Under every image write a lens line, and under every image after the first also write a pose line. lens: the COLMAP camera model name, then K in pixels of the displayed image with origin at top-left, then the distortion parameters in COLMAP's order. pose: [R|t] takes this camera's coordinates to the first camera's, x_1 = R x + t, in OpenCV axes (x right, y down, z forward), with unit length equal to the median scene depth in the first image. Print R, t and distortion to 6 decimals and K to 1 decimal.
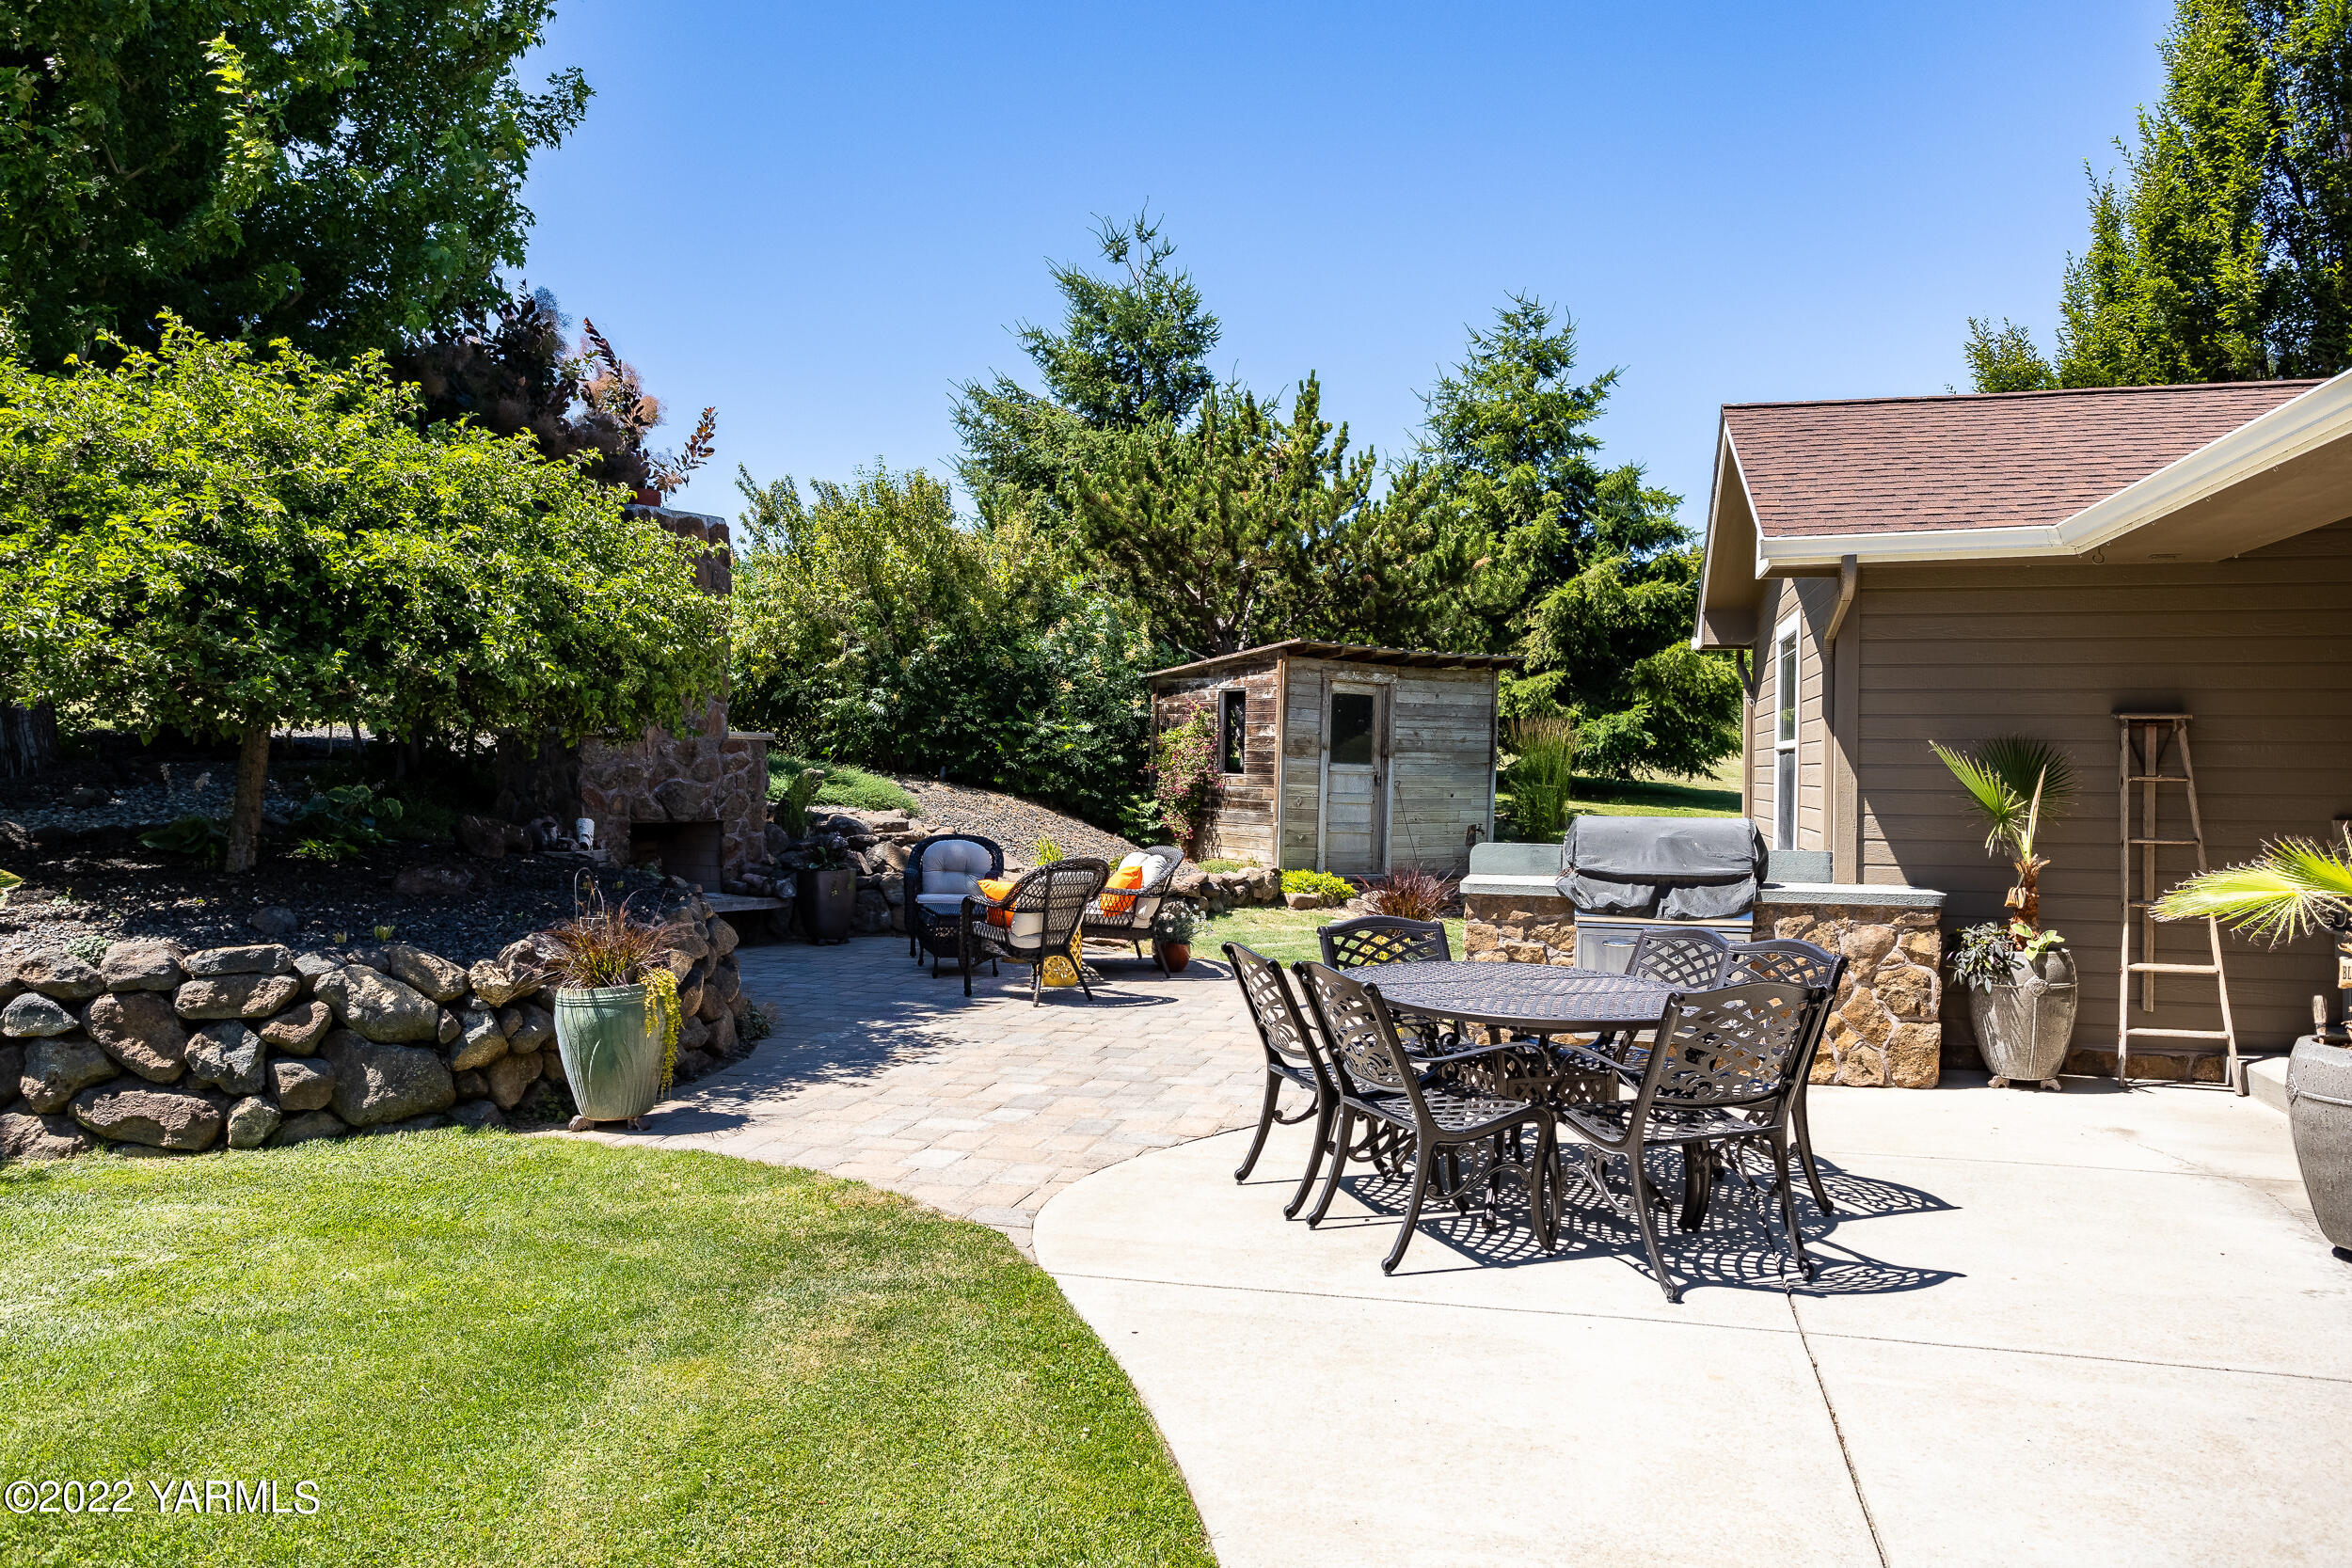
lens RADIAL K [[1657.5, 0, 1169.8], [0, 1657.5, 791.9], [0, 0, 1]] dist [0.037487, 0.001177]
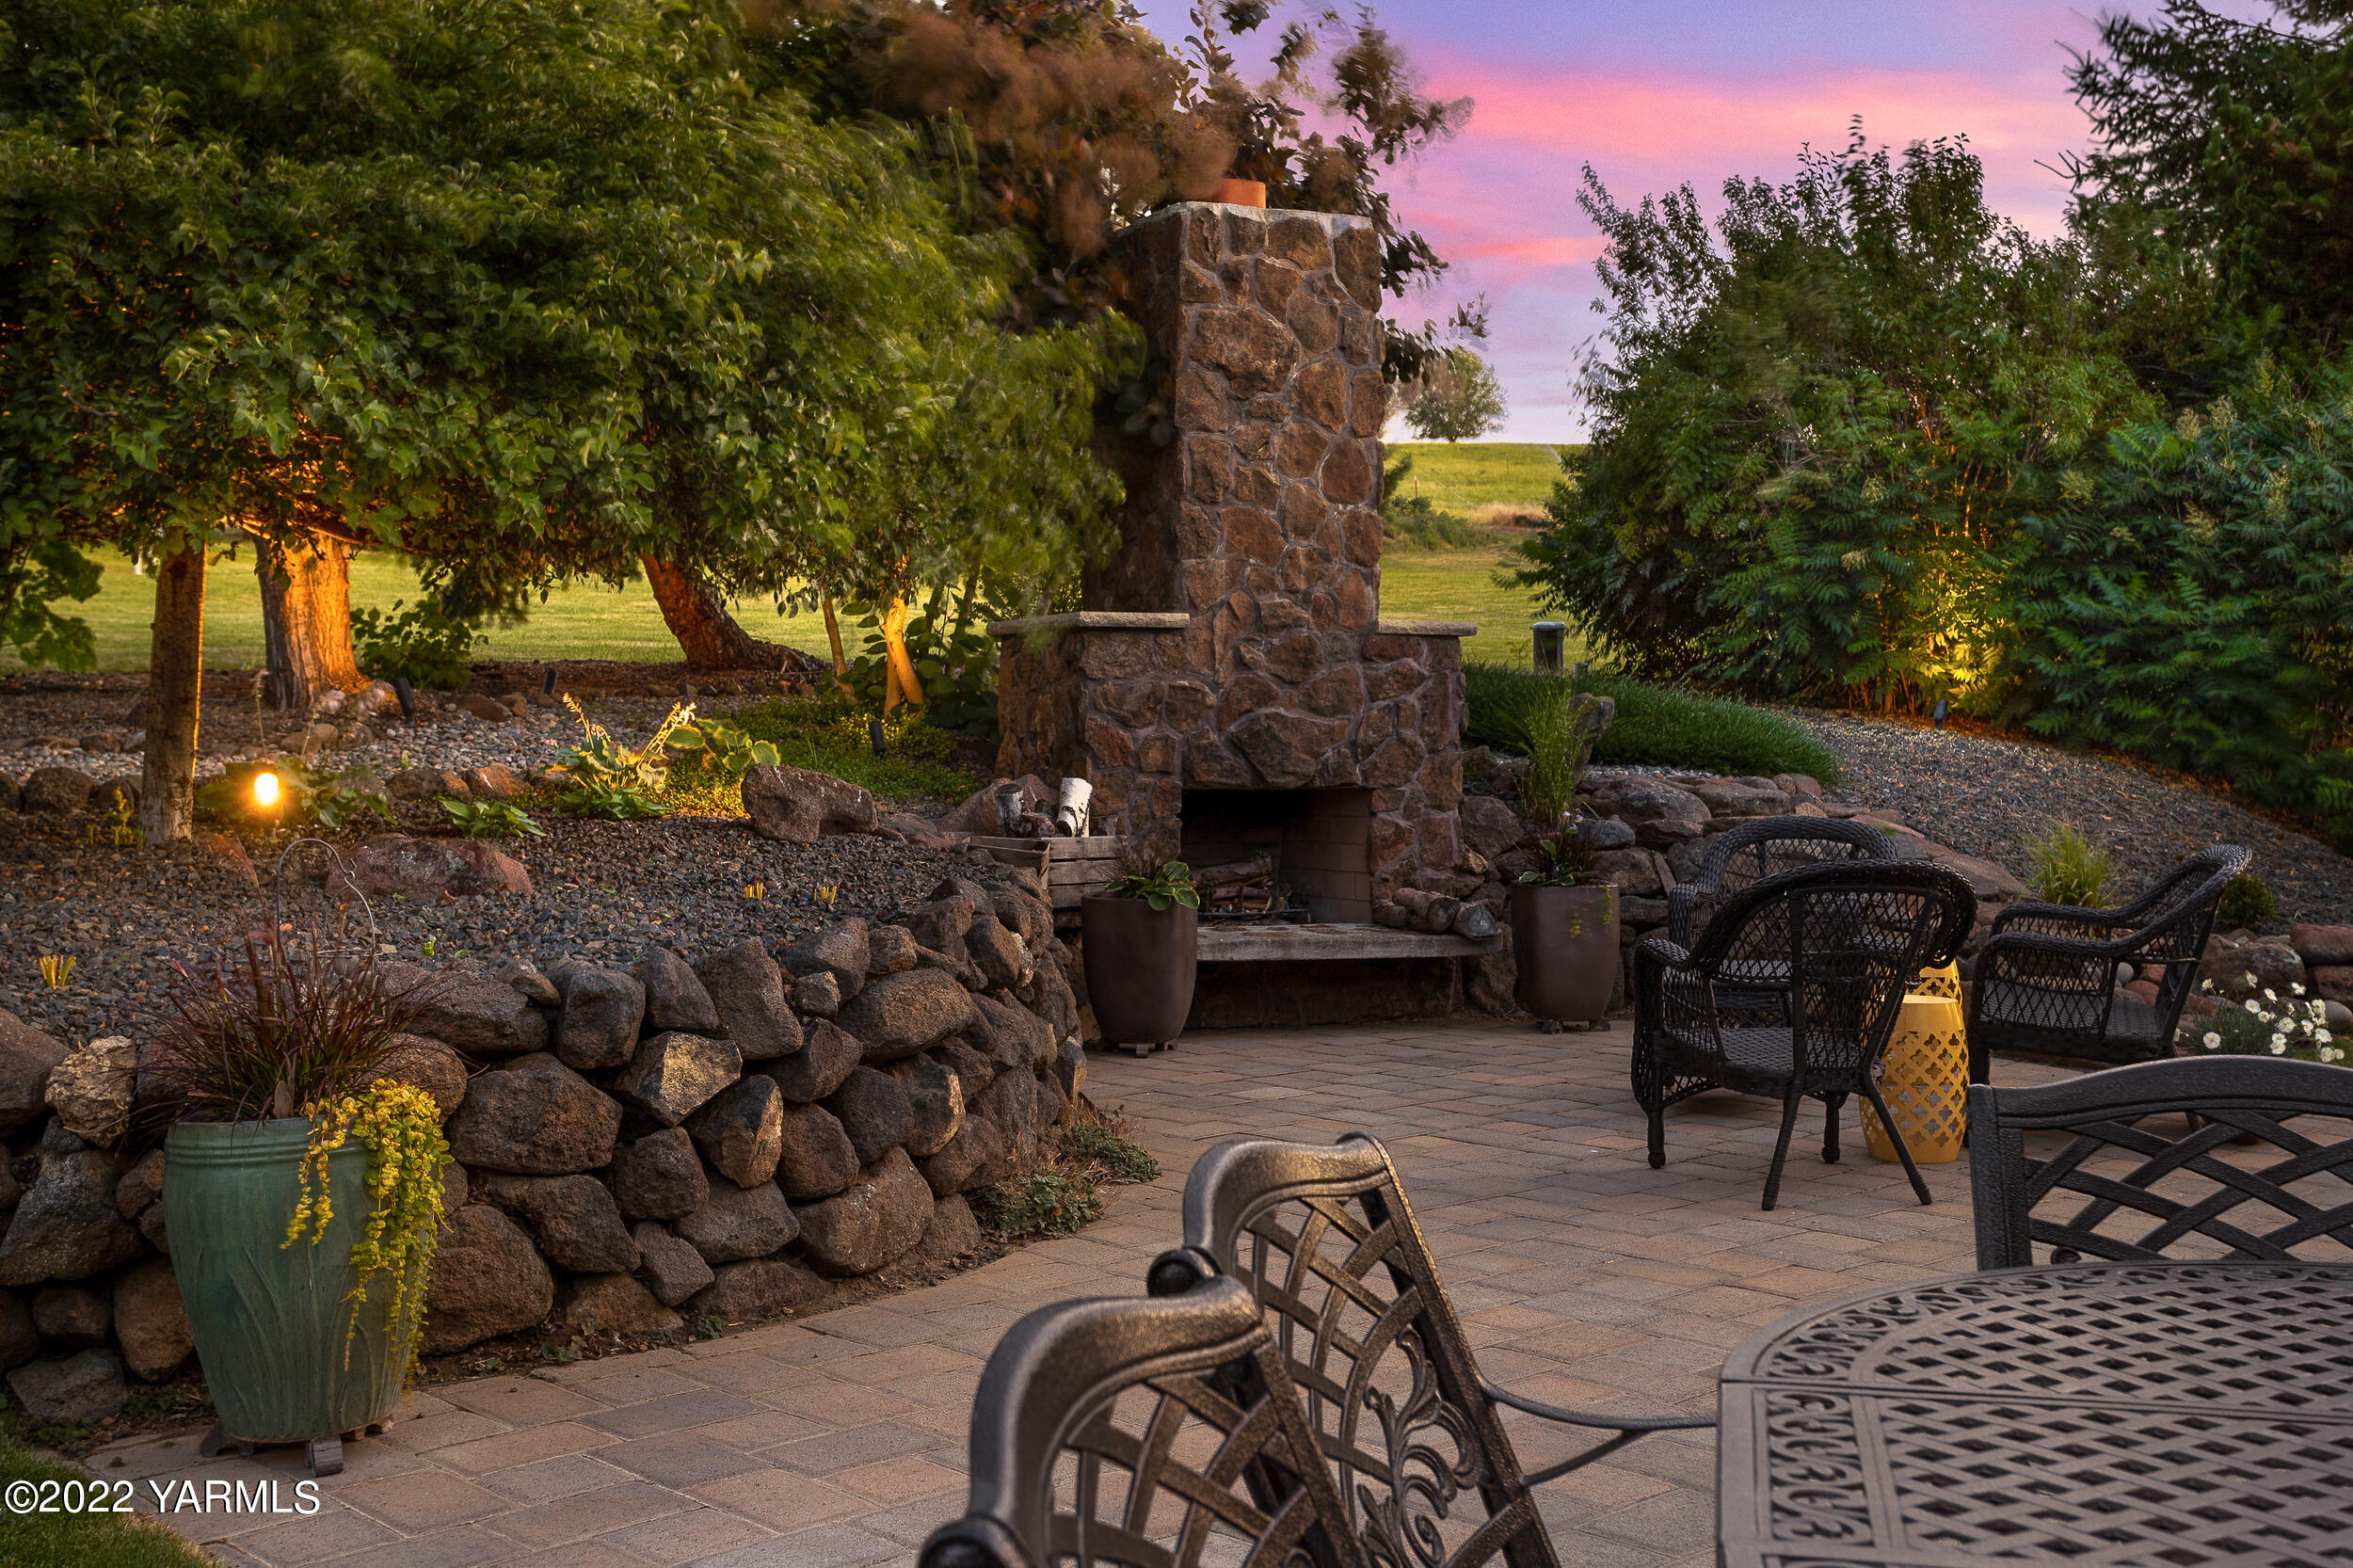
lens RADIAL K [[2657.1, 0, 1175.9], [0, 2657.1, 789.8], [0, 0, 1]] dist [0.018151, 0.000000]
pose [[0.885048, 0.005760, -0.465464, 0.071747], [-0.000972, 0.999944, 0.010525, 0.009137], [0.465499, -0.008863, 0.885004, 0.222935]]
